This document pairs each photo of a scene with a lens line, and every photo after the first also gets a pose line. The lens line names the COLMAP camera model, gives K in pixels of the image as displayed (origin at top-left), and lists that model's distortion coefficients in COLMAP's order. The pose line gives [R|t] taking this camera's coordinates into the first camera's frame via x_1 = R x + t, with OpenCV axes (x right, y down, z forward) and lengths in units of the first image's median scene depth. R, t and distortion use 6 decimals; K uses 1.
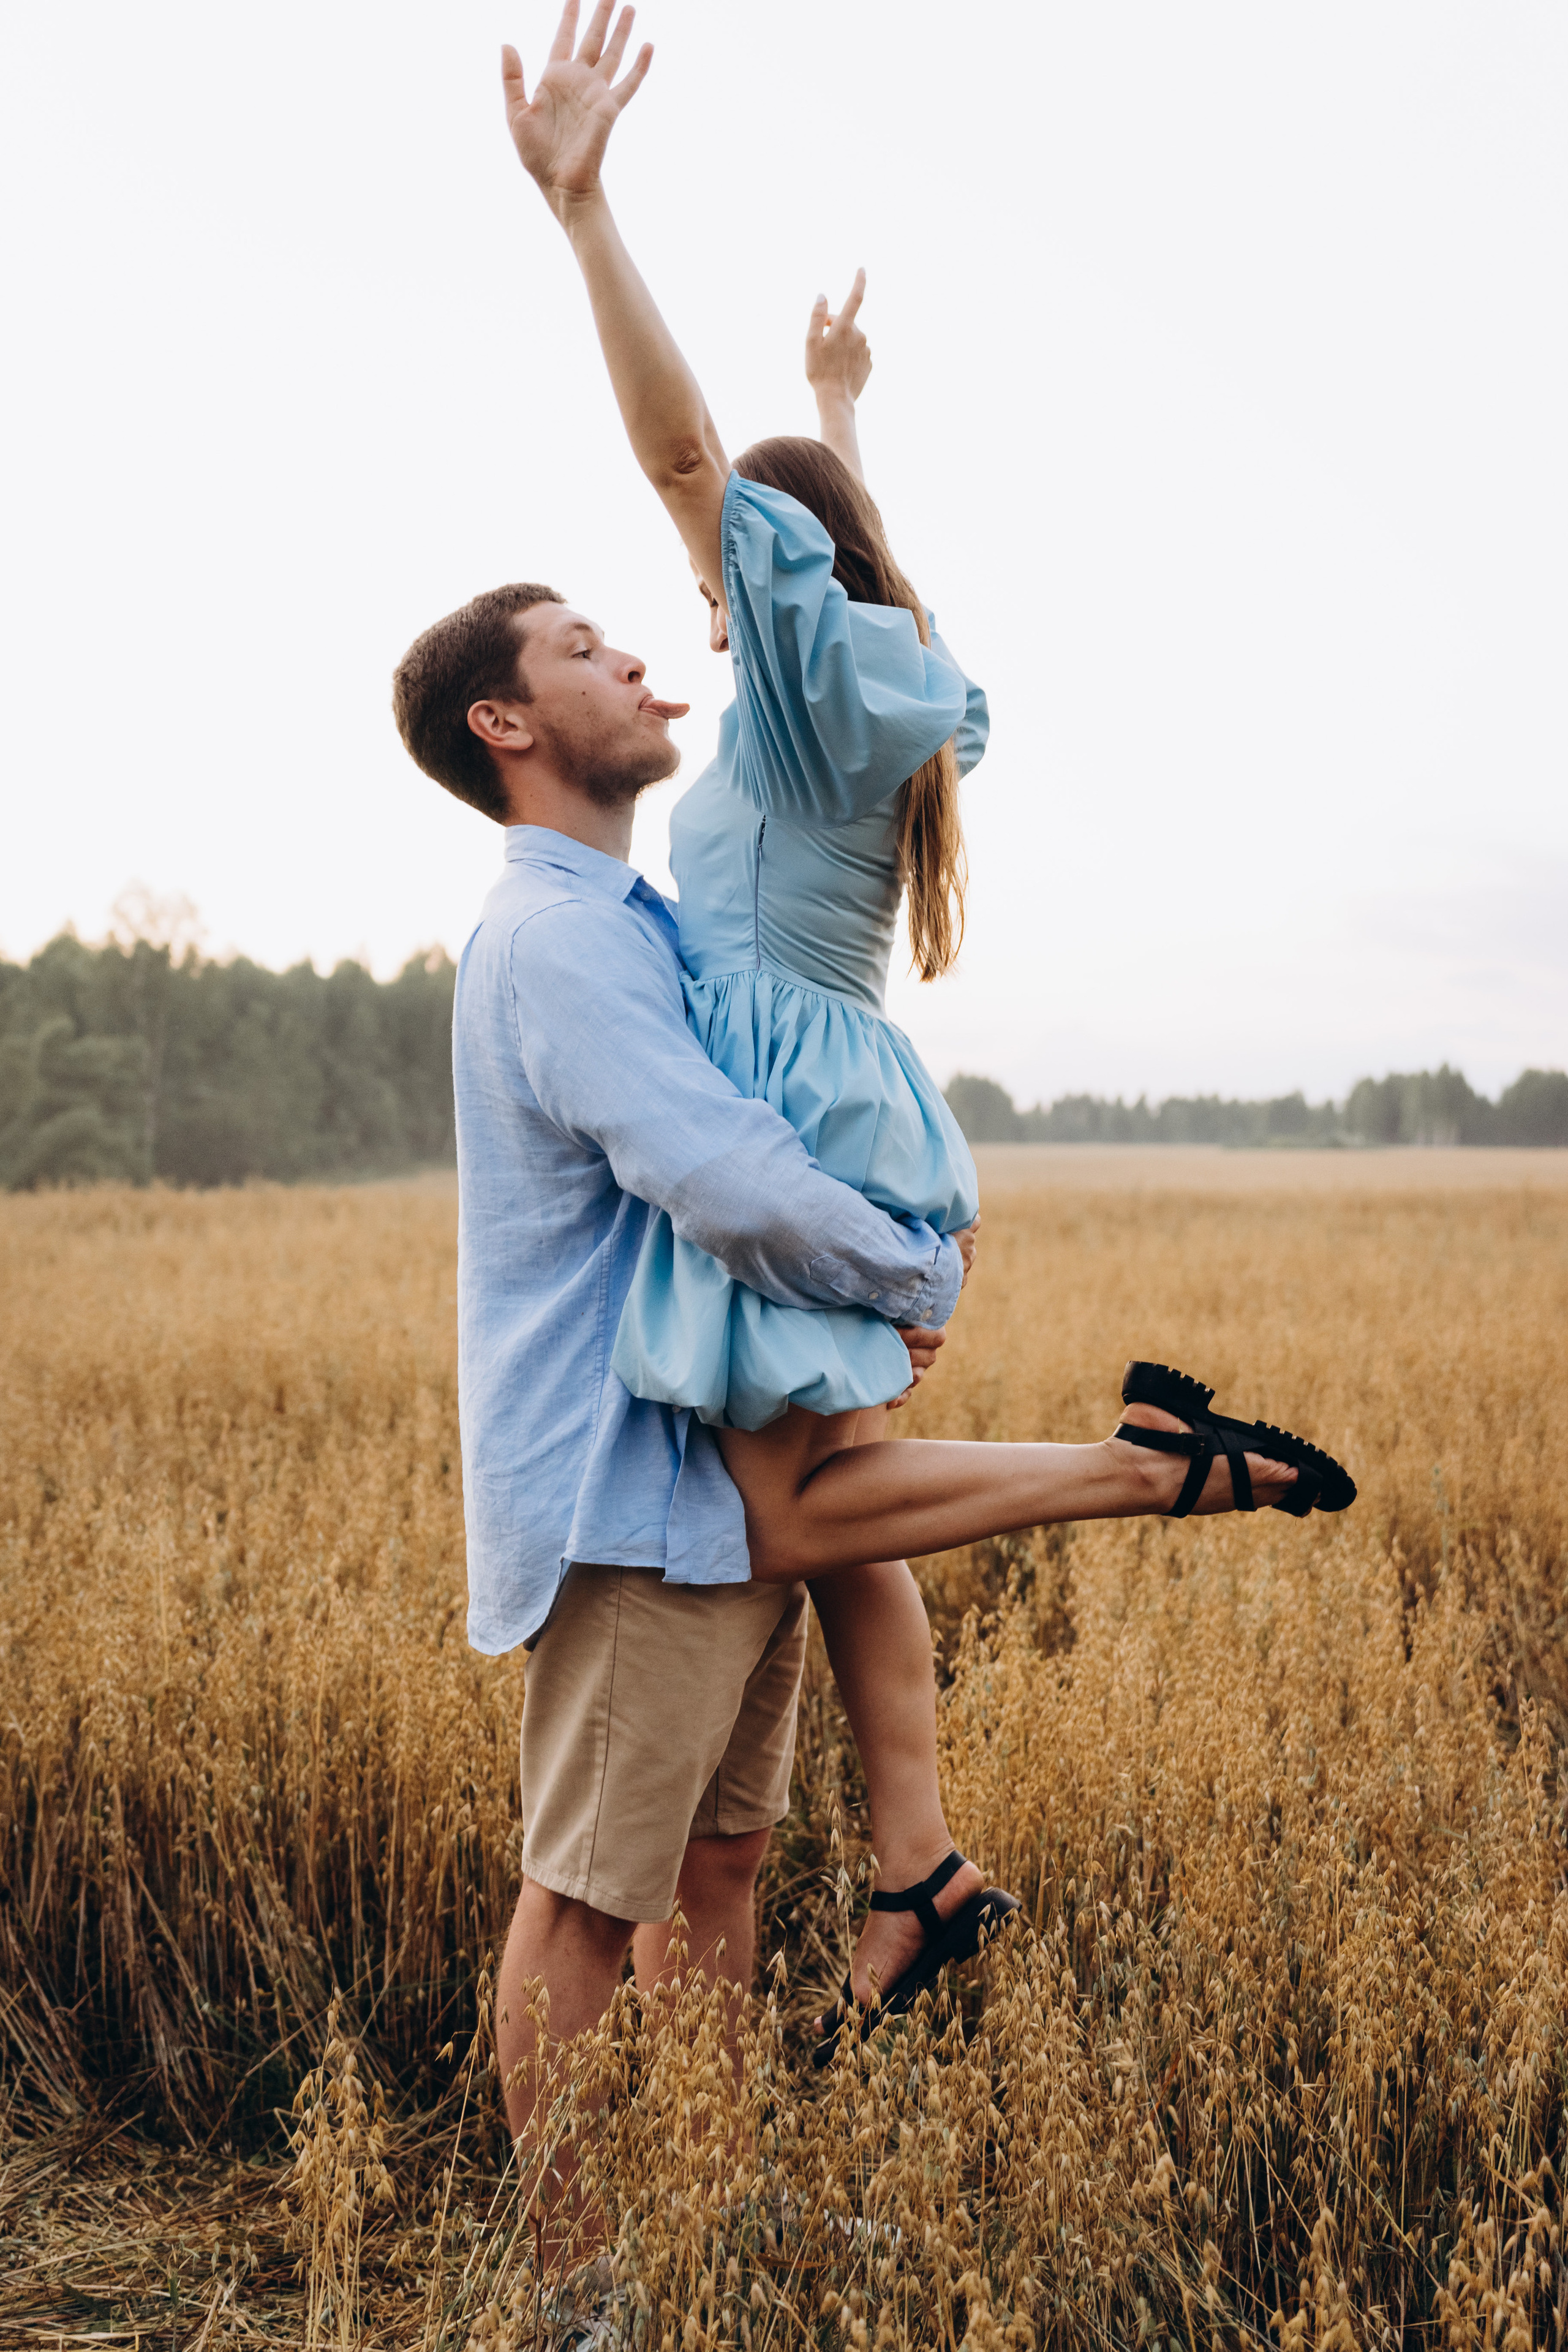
lens RADIAL K [[2373.9, 0, 775.4], [0, 2373.9, 1237.3], [0, 0, 1]] dist [0.016554, -0.001370]
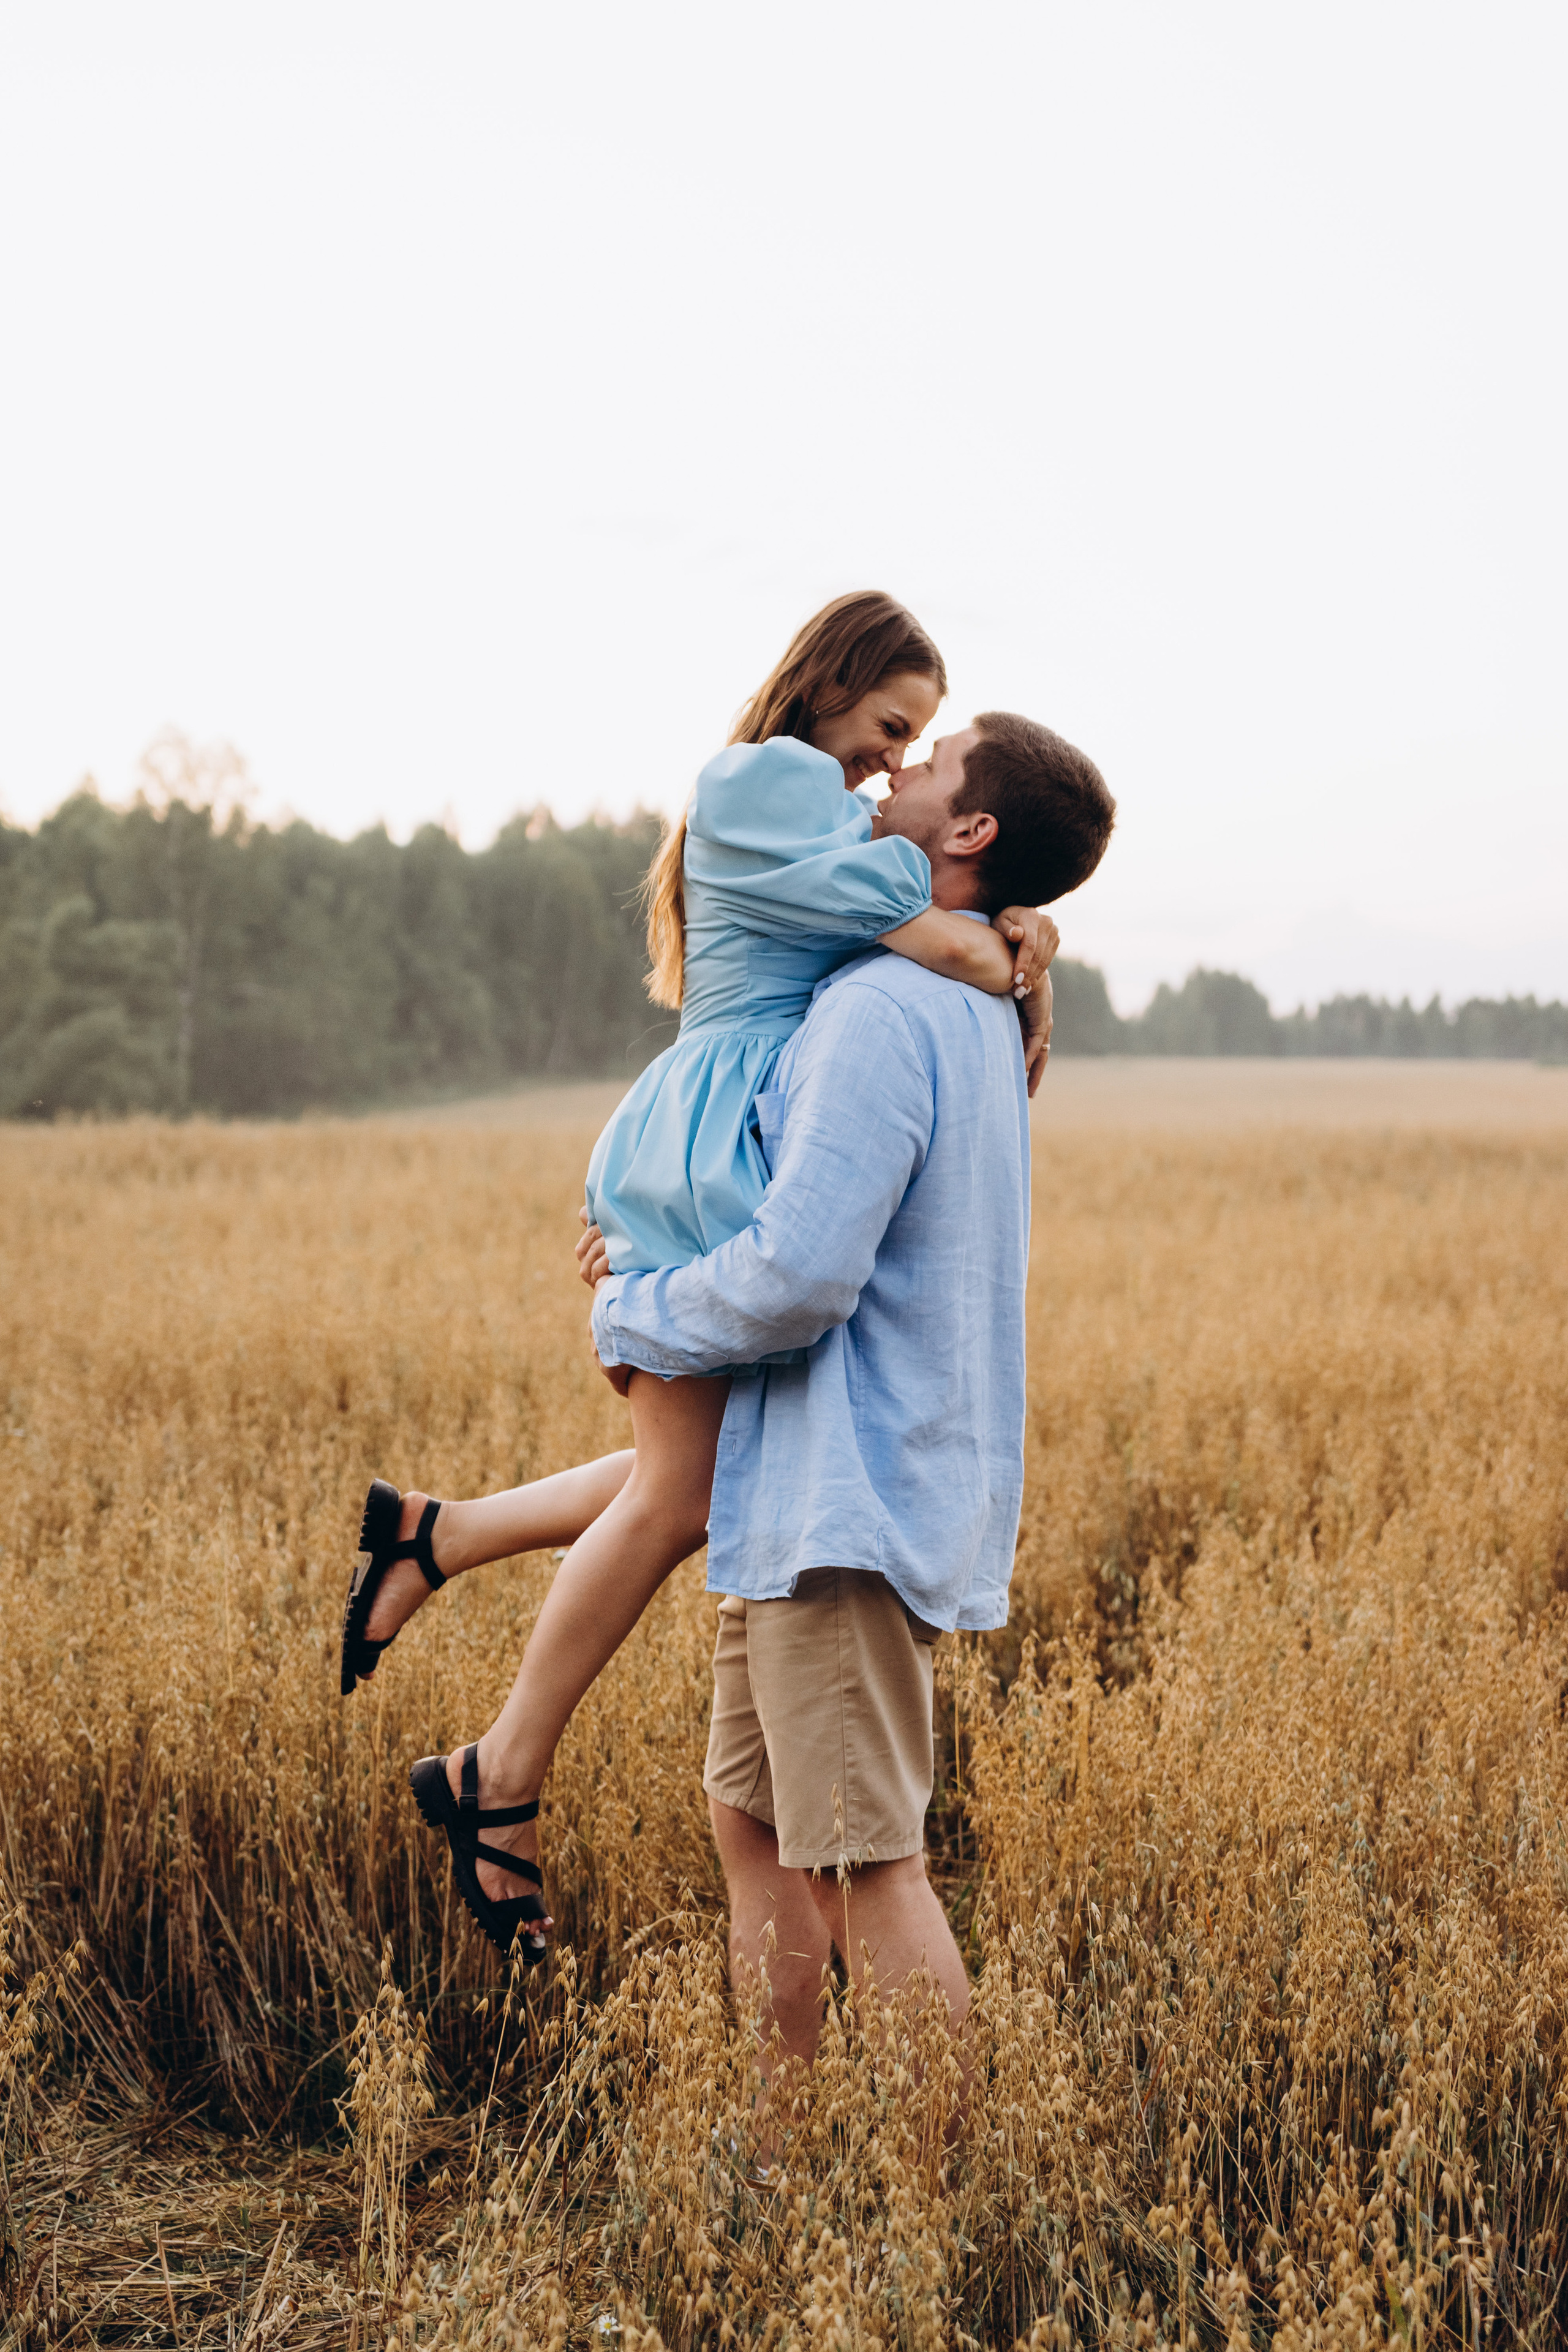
lens RADIAL K [[3030.4, 0, 784.0], [0, 3030.4, 1176.0], [0, 0, 1]] dist [-0.016756, 0.298837]
pose [[0.998094, 0.007535, -0.061248, 0.052066], [-0.007416, 0.999970, 0.002181, -0.034490], [0.061263, -0.001722, 0.998120, -0.252315]]
